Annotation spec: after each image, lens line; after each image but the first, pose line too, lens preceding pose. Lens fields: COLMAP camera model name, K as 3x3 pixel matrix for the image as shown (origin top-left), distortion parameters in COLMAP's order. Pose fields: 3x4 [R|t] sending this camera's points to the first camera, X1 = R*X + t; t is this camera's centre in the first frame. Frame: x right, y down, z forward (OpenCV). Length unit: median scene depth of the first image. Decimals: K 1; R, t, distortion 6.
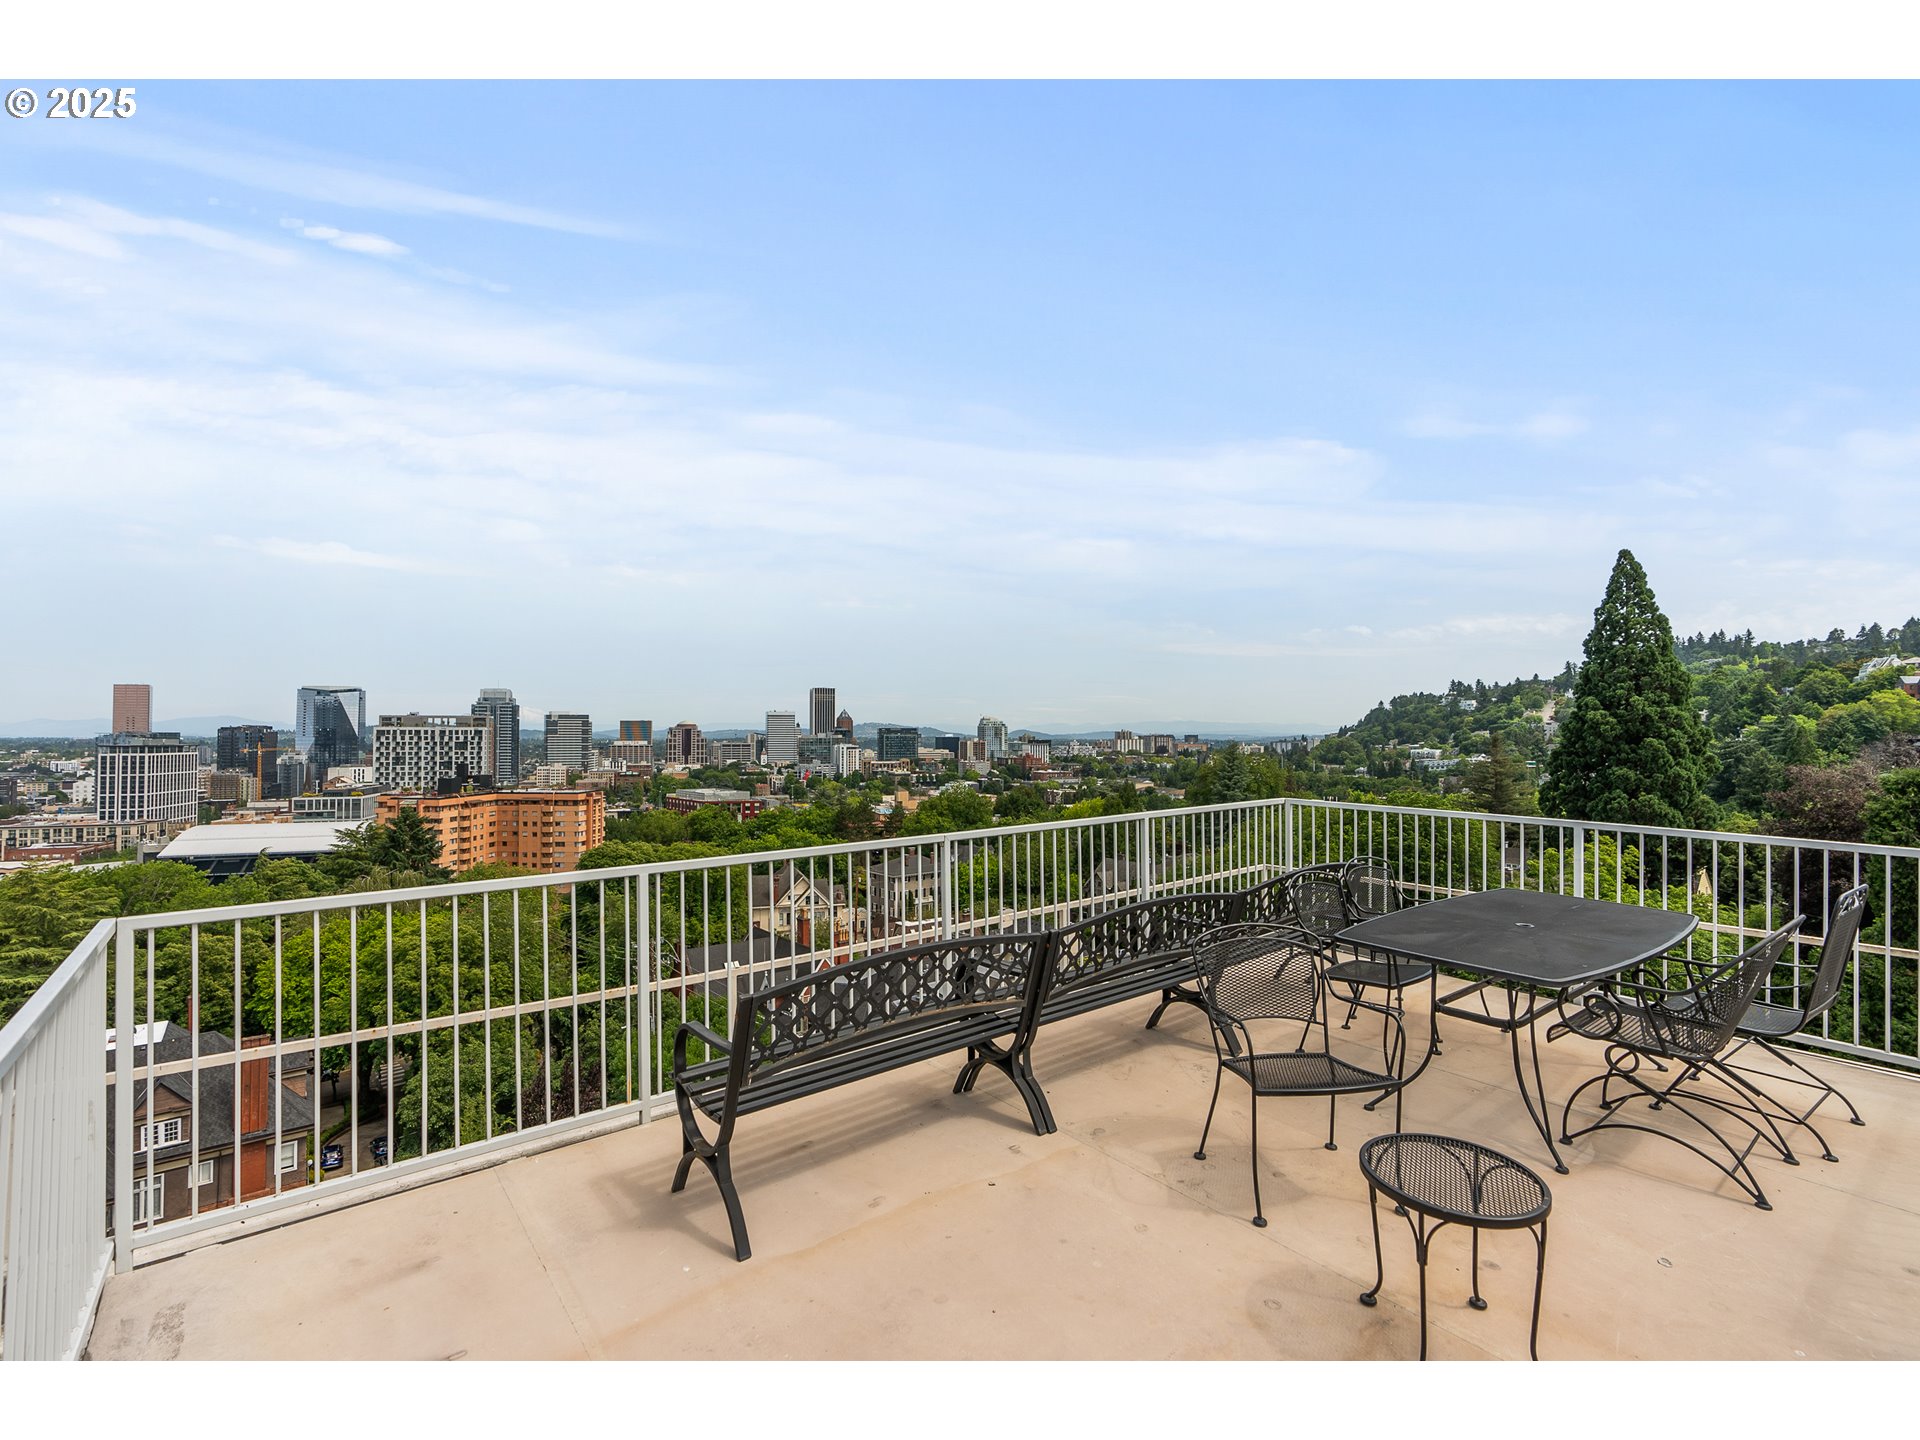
lens RADIAL K [[870.2, 0, 948.2], [0, 870.2, 712.8], [0, 0, 1]] dist [-0.003288, 0.003640]
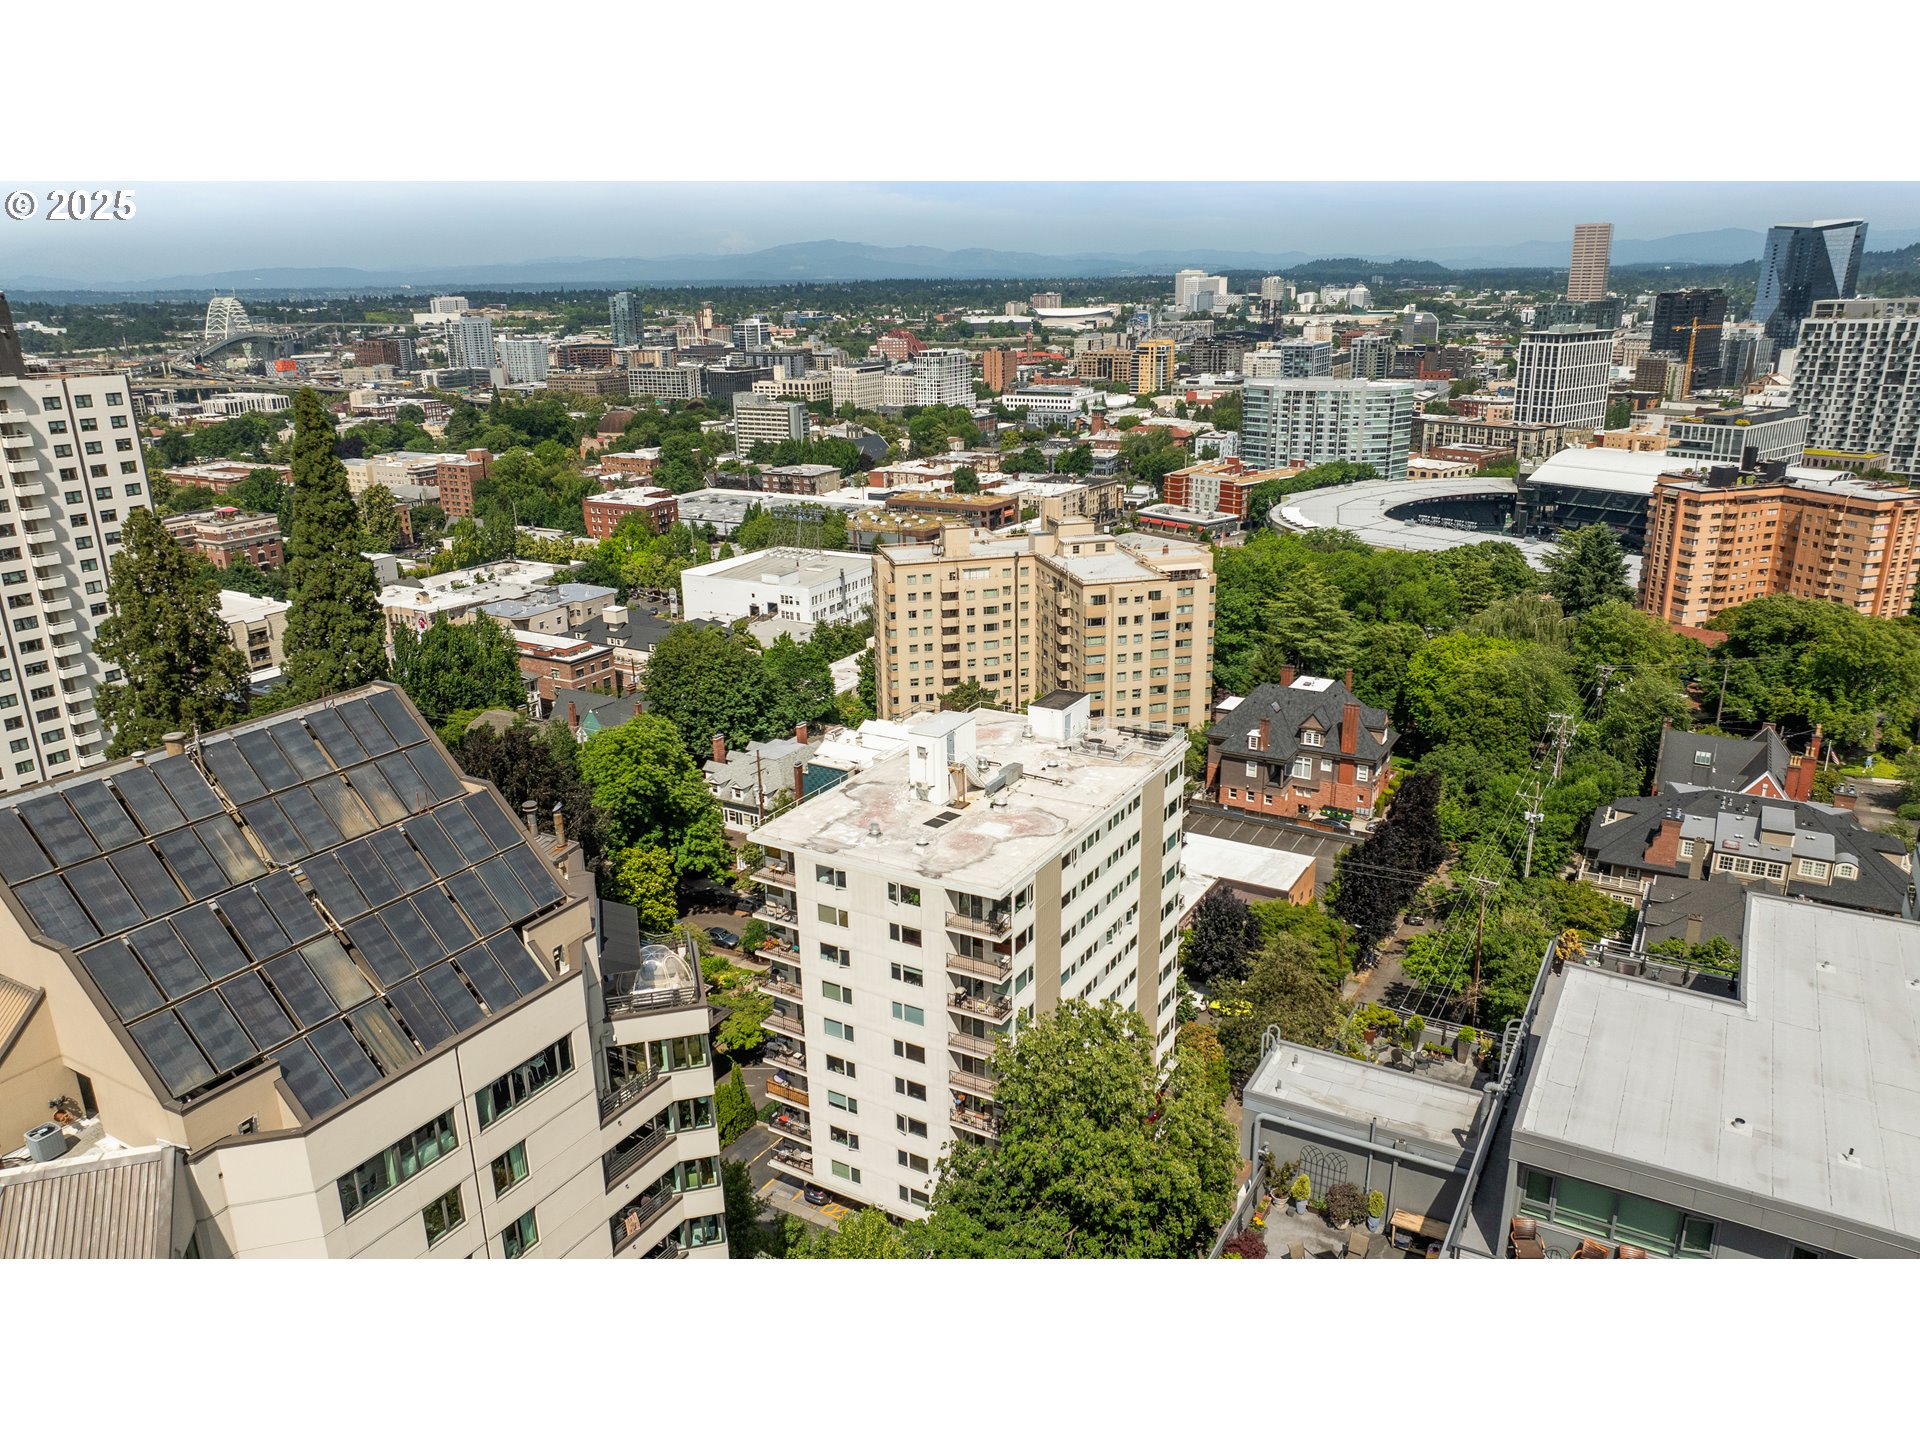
lens RADIAL K [[1319.4, 0, 964.0], [0, 1319.4, 722.6], [0, 0, 1]] dist [0.069415, -0.000676]
pose [[0.373164, 0.287051, -0.882242, 0.354866], [0.047076, 0.943849, 0.327007, -0.139669], [0.926570, -0.163560, 0.338697, -0.179537]]
